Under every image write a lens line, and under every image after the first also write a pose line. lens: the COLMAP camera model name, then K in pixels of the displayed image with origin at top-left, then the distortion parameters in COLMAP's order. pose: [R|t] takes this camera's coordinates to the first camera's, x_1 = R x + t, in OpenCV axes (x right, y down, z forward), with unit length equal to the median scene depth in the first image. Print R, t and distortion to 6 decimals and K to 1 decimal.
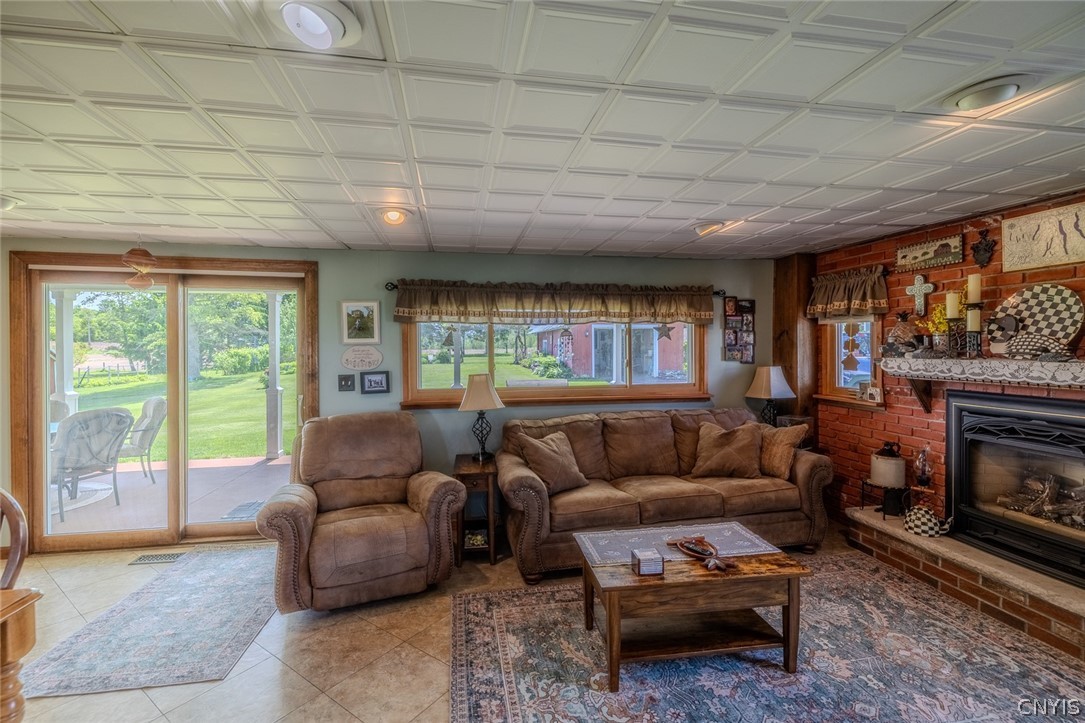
lens RADIAL K [[455.1, 0, 537.4], [0, 455.1, 354.1], [0, 0, 1]] dist [0.000257, -0.000716]
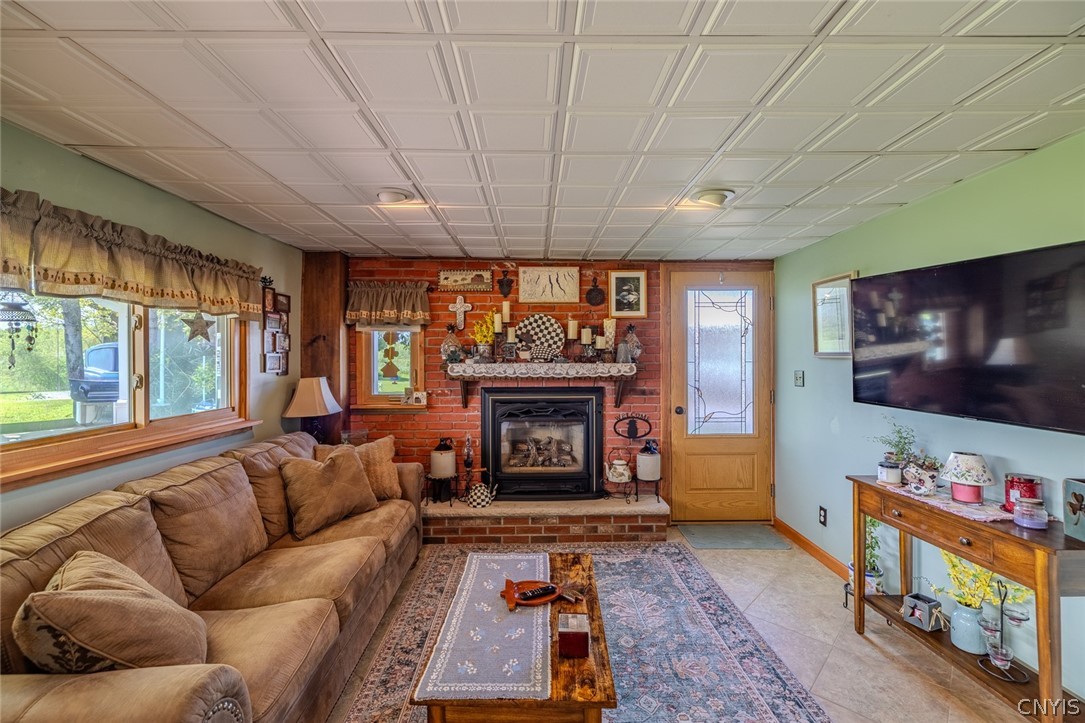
lens RADIAL K [[455.1, 0, 537.4], [0, 455.1, 354.1], [0, 0, 1]] dist [0.000257, -0.000716]
pose [[0.173255, 0.012143, 0.984802, -0.340271], [0.017620, 0.999726, -0.015427, 0.005697], [-0.984719, 0.020025, 0.172993, 0.613484]]
